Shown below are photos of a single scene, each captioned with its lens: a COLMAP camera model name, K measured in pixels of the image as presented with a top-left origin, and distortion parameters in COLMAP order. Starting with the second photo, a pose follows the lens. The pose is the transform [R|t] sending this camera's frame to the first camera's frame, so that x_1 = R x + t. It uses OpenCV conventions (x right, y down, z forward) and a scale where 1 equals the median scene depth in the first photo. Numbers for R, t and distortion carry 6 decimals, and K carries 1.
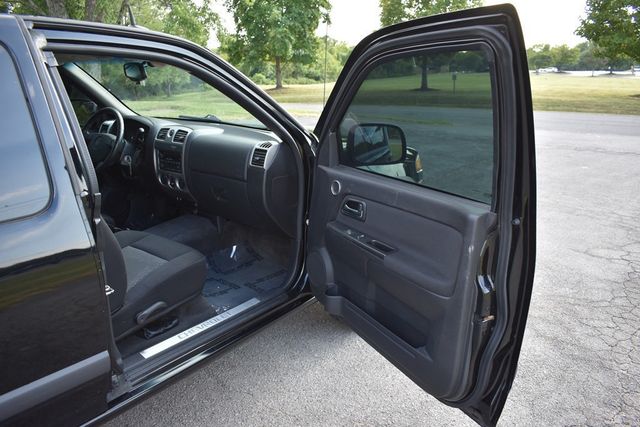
lens RADIAL K [[501.4, 0, 320.0], [0, 501.4, 213.5], [0, 0, 1]] dist [-0.089004, 0.003313]
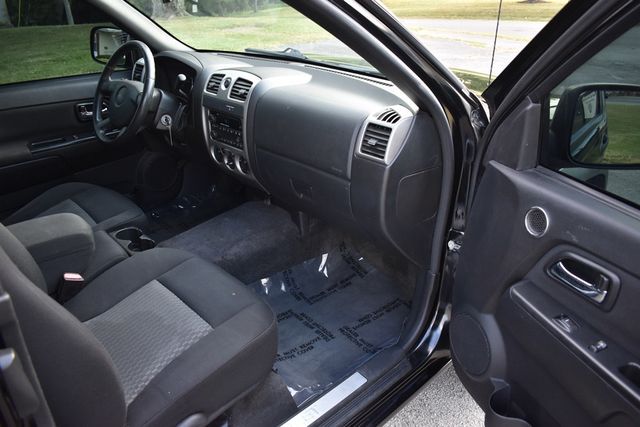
lens RADIAL K [[497.7, 0, 320.0], [0, 497.7, 213.5], [0, 0, 1]] dist [-0.094509, 0.008674]
pose [[0.985326, 0.045783, -0.164426, -0.076754], [-0.018375, 0.986208, 0.164489, -0.103688], [0.169689, -0.159054, 0.972578, 0.393138]]
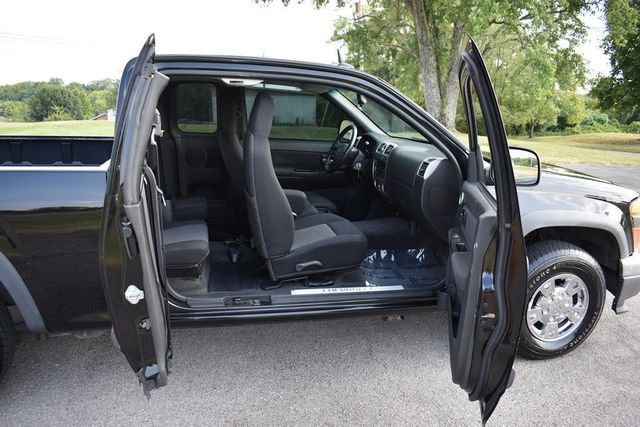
lens RADIAL K [[497.7, 0, 320.0], [0, 497.7, 213.5], [0, 0, 1]] dist [-0.094509, 0.008674]
pose [[0.755953, 0.154684, -0.636089, 0.395217], [-0.202750, 0.979226, -0.002828, 0.038904], [0.622437, 0.131105, 0.771611, -0.048268]]
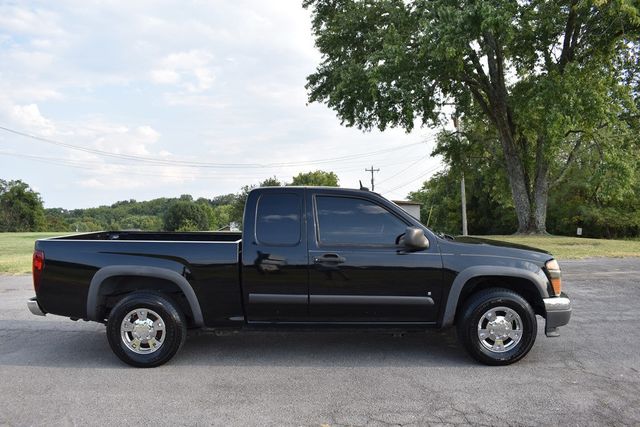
lens RADIAL K [[501.4, 0, 320.0], [0, 501.4, 213.5], [0, 0, 1]] dist [-0.089004, 0.003313]
pose [[0.591377, -0.009051, -0.806344, 1.141359], [-0.216581, 0.961414, -0.169634, 0.168538], [0.776766, 0.274957, 0.566598, -0.429794]]
